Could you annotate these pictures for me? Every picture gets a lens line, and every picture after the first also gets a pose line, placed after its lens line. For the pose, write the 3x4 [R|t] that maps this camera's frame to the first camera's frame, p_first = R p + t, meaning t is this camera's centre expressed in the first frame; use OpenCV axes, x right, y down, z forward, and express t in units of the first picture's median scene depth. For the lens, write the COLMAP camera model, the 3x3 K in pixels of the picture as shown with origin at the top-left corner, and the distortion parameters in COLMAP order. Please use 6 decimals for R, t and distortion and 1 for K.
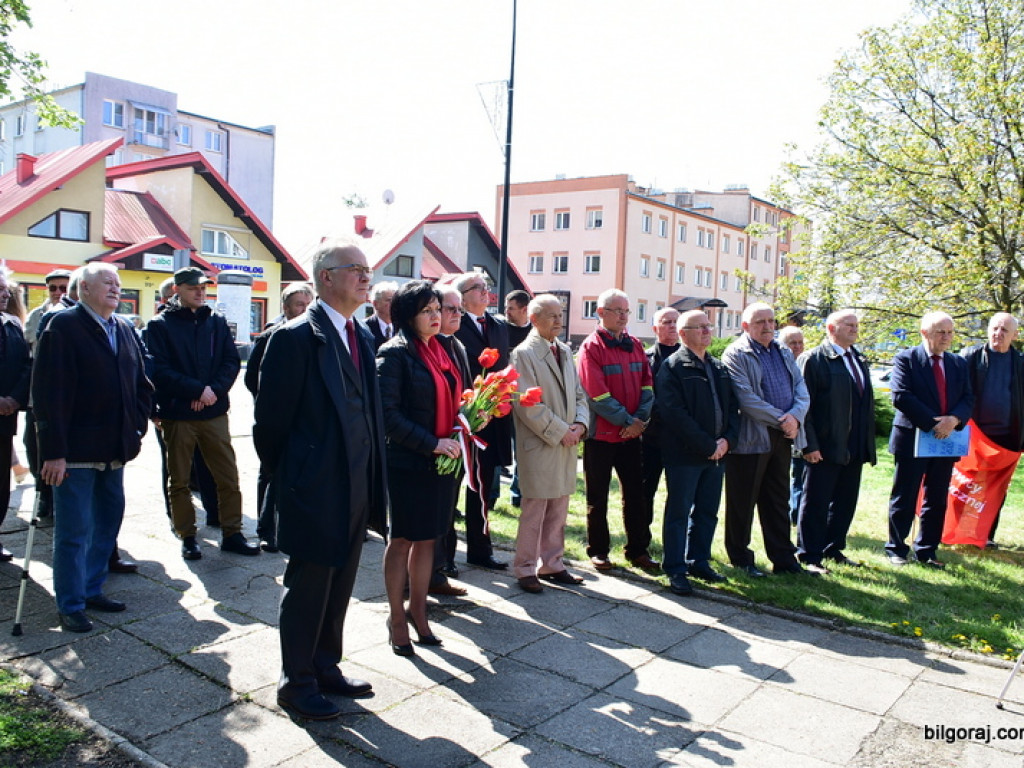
lens RADIAL K [[856.7, 0, 513.8], [0, 856.7, 381.7], [0, 0, 1]] dist [-0.026960, -0.036118]
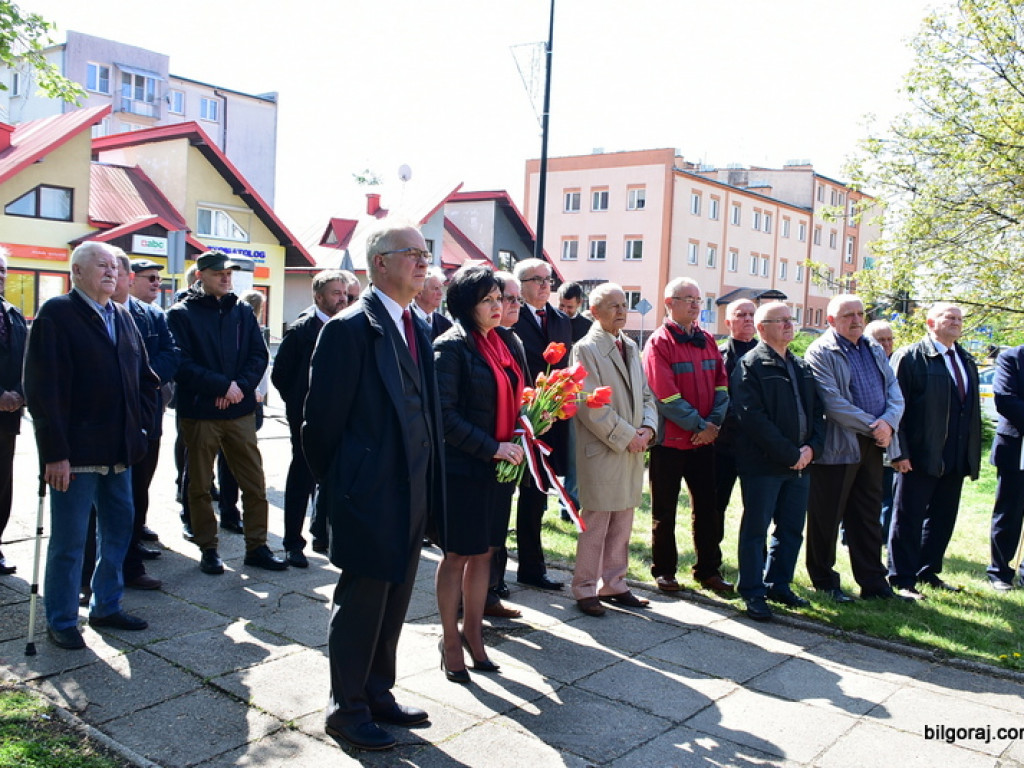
lens RADIAL K [[967.8, 0, 517.9], [0, 967.8, 384.4], [0, 0, 1]] dist [-0.033913, 0.000000]
pose [[0.999652, 0.008780, -0.024860, -0.005086], [-0.008719, 0.999959, 0.002571, 0.000338], [0.024881, -0.002353, 0.999688, -0.001980]]
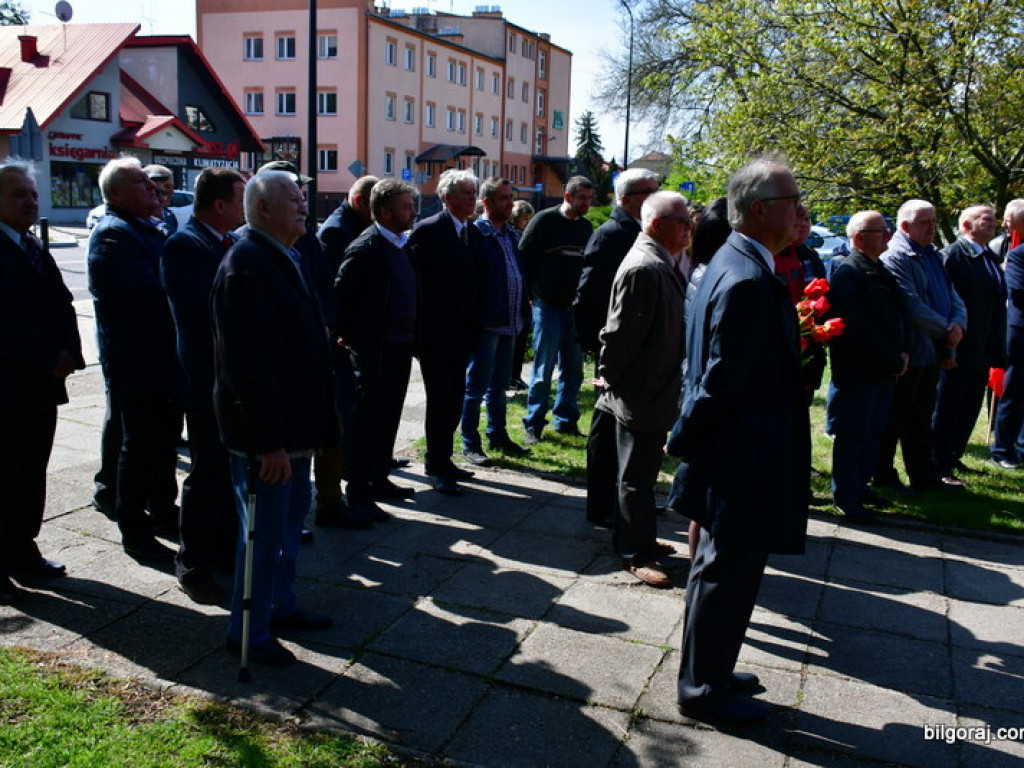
lens RADIAL K [[1014.6, 0, 510.4], [0, 1014.6, 388.8], [0, 0, 1]] dist [-0.033271, 0.000000]
pose [[0.959035, -0.063942, 0.275976, -0.070635], [0.024530, 0.989278, 0.143967, -0.009555], [-0.282223, -0.131300, 0.950321, 0.013154]]
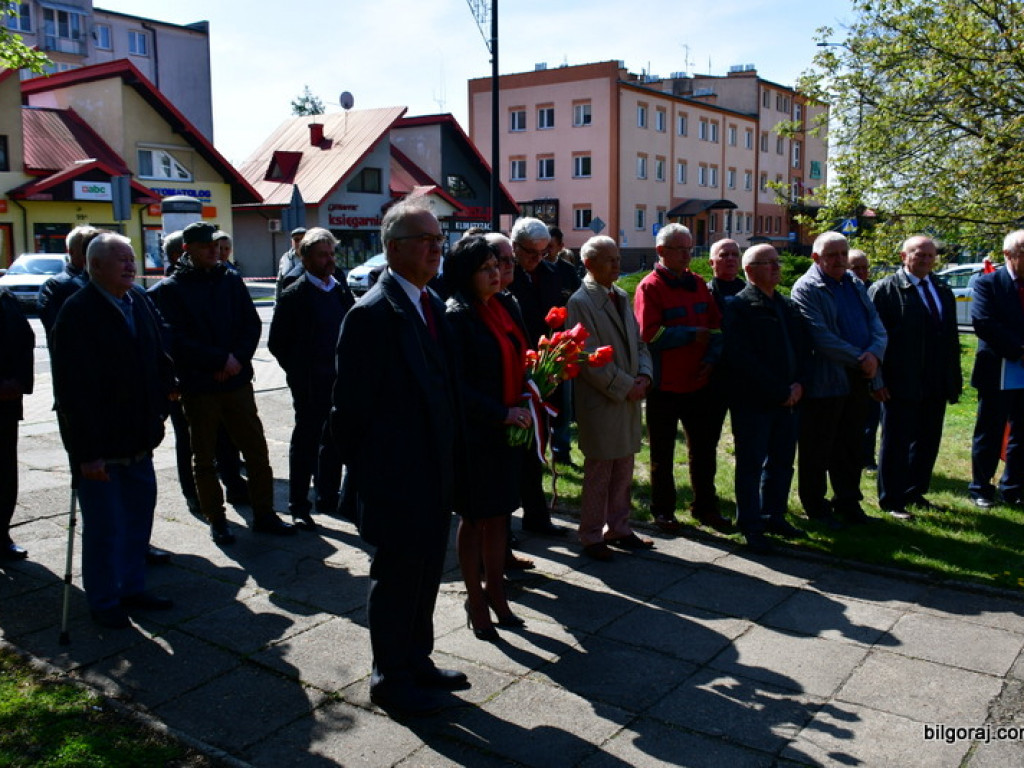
lens RADIAL K [[967.8, 0, 515.5], [0, 967.8, 379.2], [0, 0, 1]] dist [-0.033913, 0.000000]
pose [[0.998603, -0.050182, 0.016574, -0.011812], [0.048730, 0.995705, 0.078715, -0.005334], [-0.020453, -0.077797, 0.996759, -0.004008]]
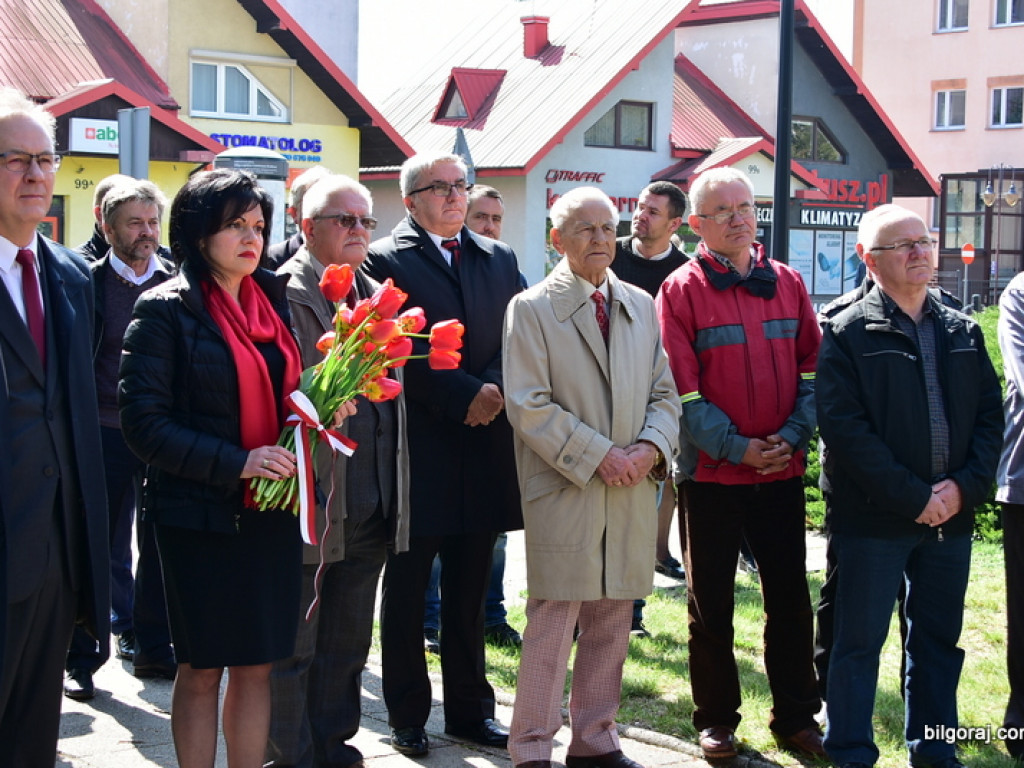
lens RADIAL K [[1947.9, 0, 526.3], [0, 1947.9, 371.5], [0, 0, 1]] dist [-0.014389, 0.000000]
pose [[0.979747, -0.012721, -0.199837, 0.037144], [0.011487, 0.999907, -0.007336, 0.001792], [0.199912, 0.004892, 0.979802, -0.015616]]
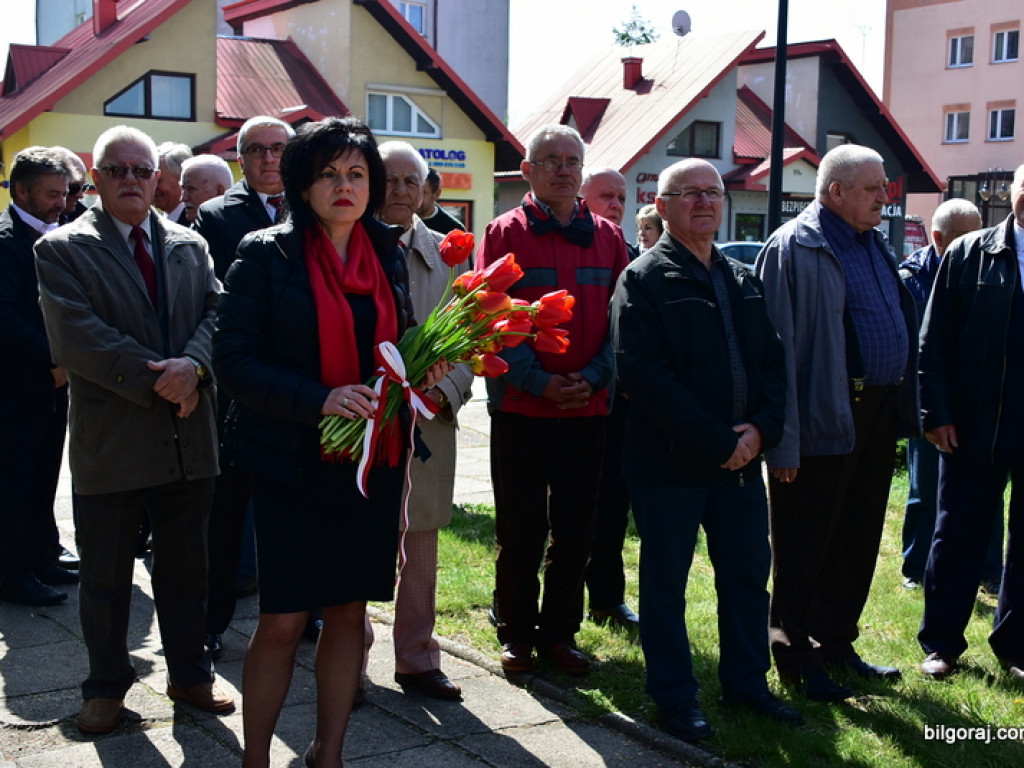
lens RADIAL K [[1425.5, 0, 511.9], [0, 1425.5, 362.8], [0, 0, 1]] dist [0.017455, 0.000000]
pose [[0.957162, -0.000228, -0.289552, 0.057660], [0.005610, 0.999827, 0.017758, 0.002904], [0.289498, -0.018621, 0.956998, 0.026999]]
